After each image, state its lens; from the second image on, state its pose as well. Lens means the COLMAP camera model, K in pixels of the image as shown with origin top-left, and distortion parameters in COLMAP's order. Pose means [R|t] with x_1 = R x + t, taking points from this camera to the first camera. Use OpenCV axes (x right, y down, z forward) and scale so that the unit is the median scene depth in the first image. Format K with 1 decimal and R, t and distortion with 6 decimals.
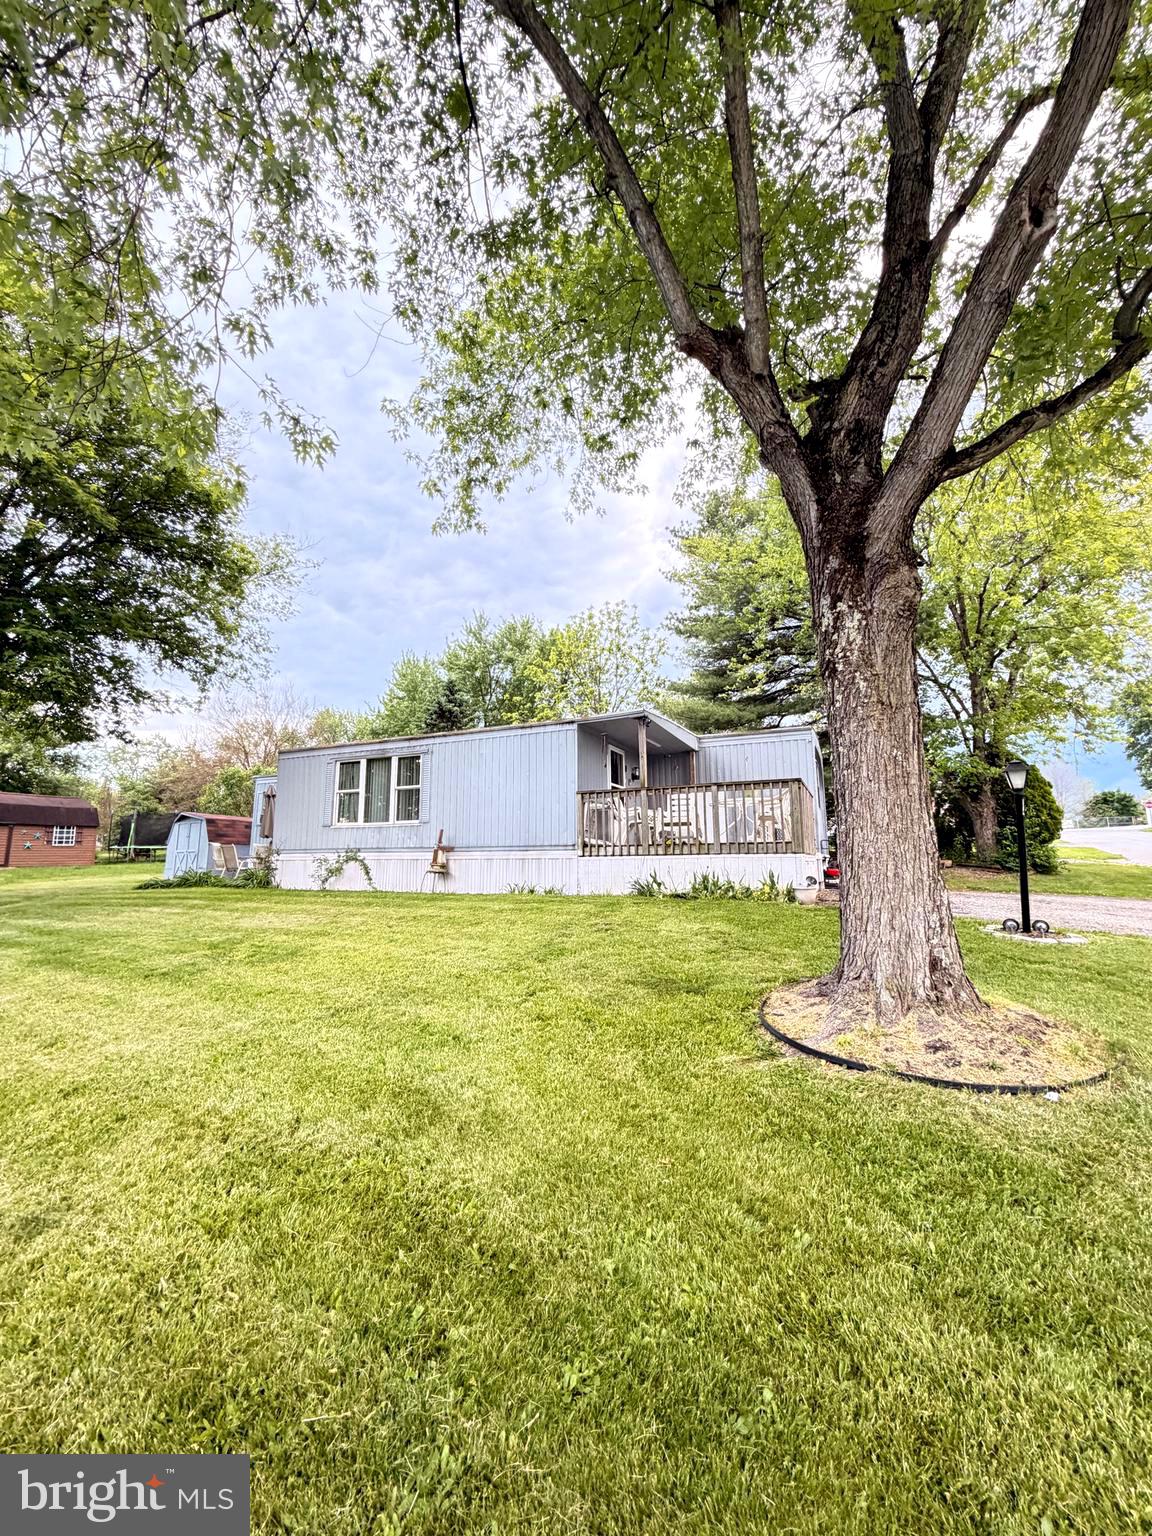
lens RADIAL K [[616.9, 0, 576.0], [0, 616.9, 768.0], [0, 0, 1]] dist [0.000175, 0.000029]
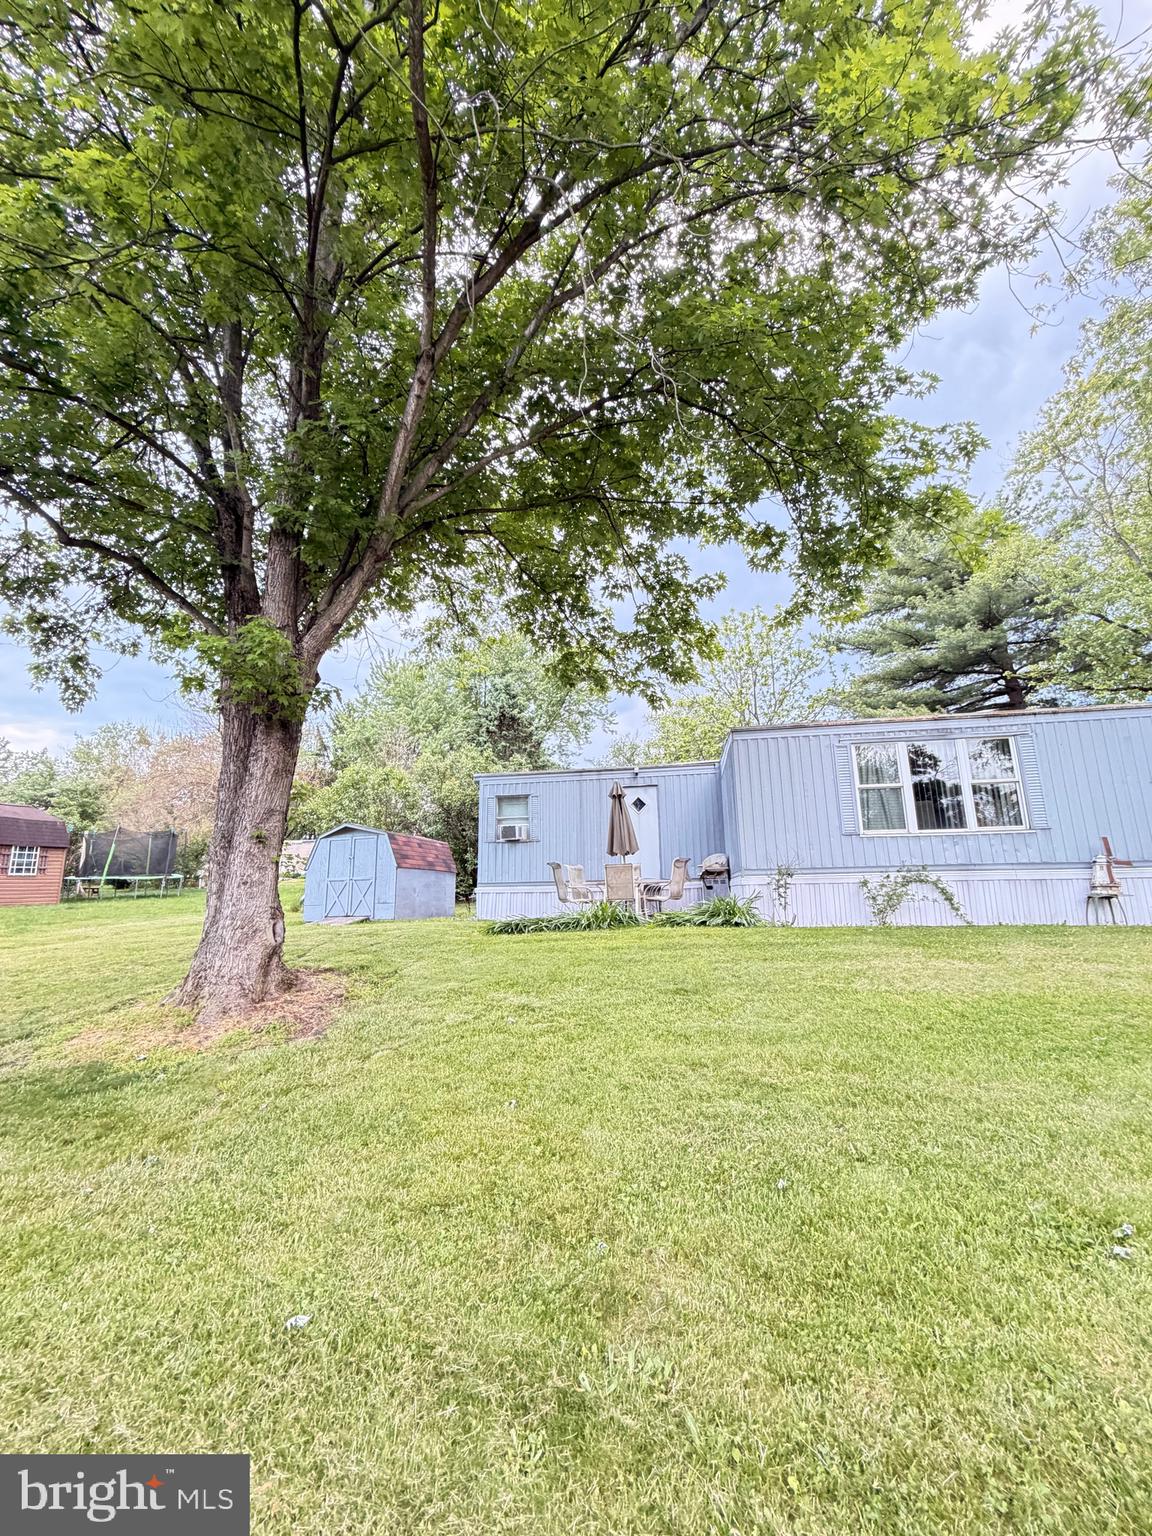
lens RADIAL K [[618.2, 0, 576.0], [0, 618.2, 768.0], [0, 0, 1]] dist [0.000325, -0.000005]
pose [[0.970864, 0.036774, 0.236791, -1.041647], [-0.024402, 0.998190, -0.054969, 0.077695], [-0.238384, 0.047589, 0.970004, 0.463848]]
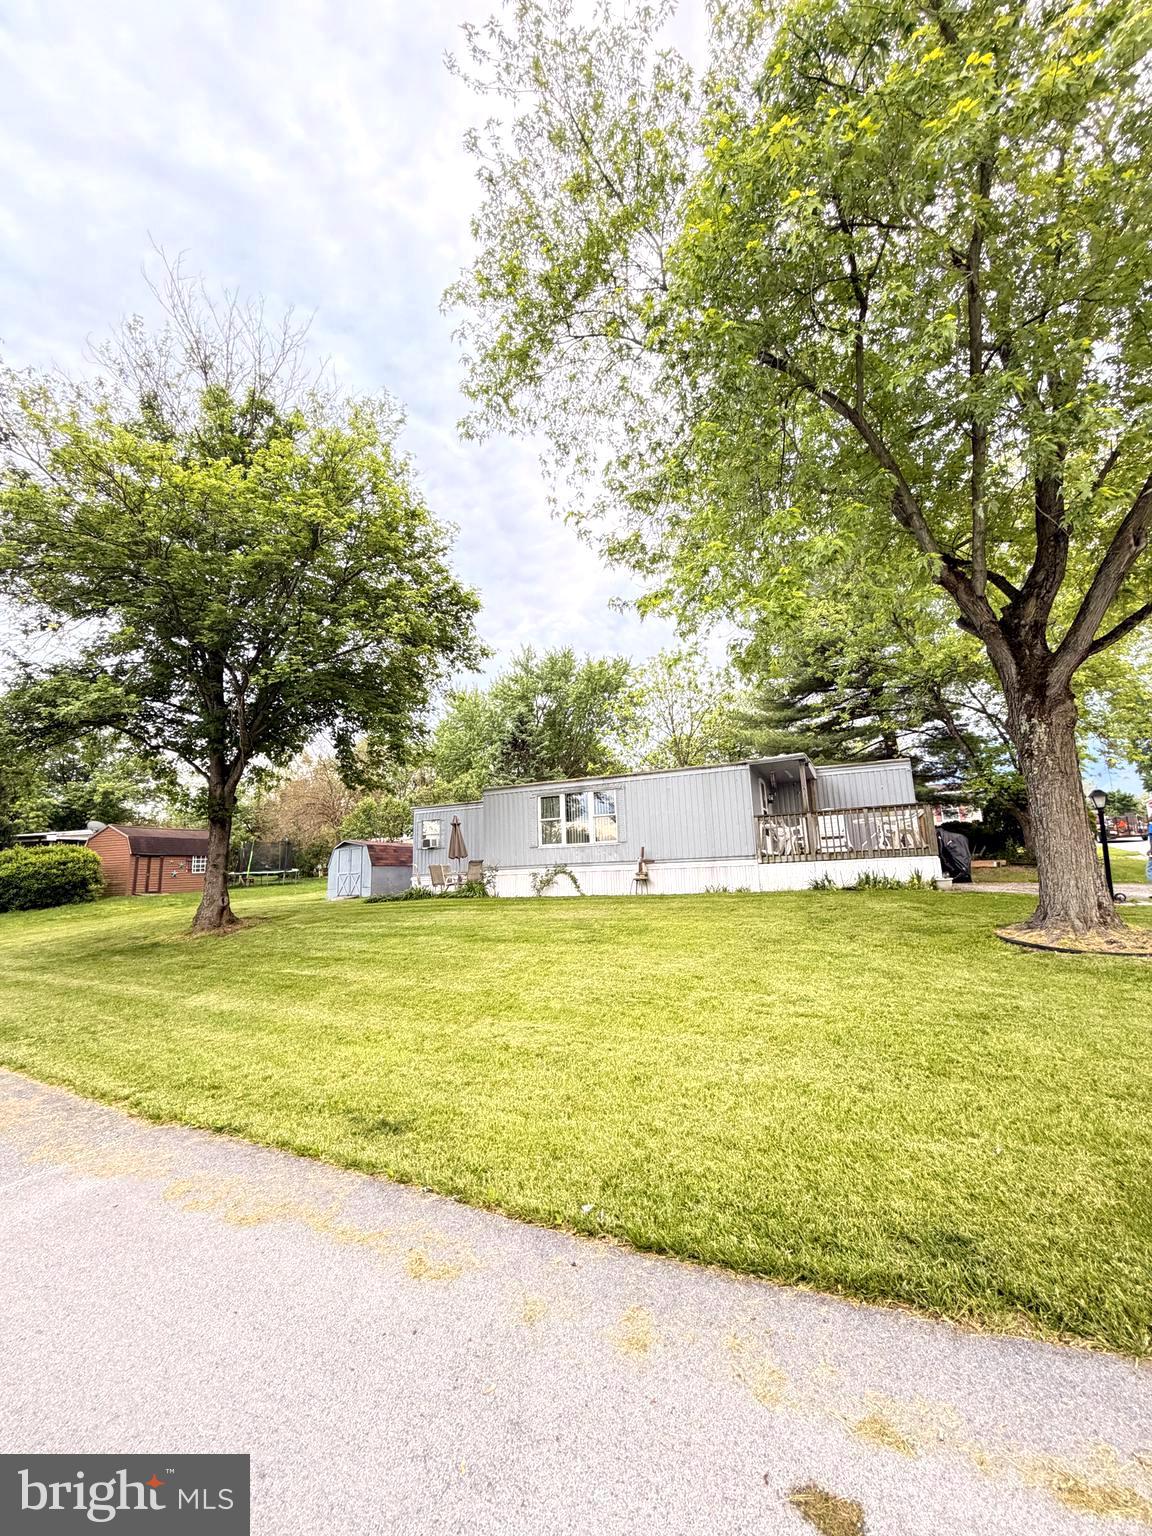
lens RADIAL K [[618.2, 0, 576.0], [0, 618.2, 768.0], [0, 0, 1]] dist [0.000325, -0.000005]
pose [[0.999524, -0.029654, 0.008560, -0.384479], [0.029854, 0.999259, -0.024274, -0.043190], [-0.007834, 0.024518, 0.999669, -0.341317]]
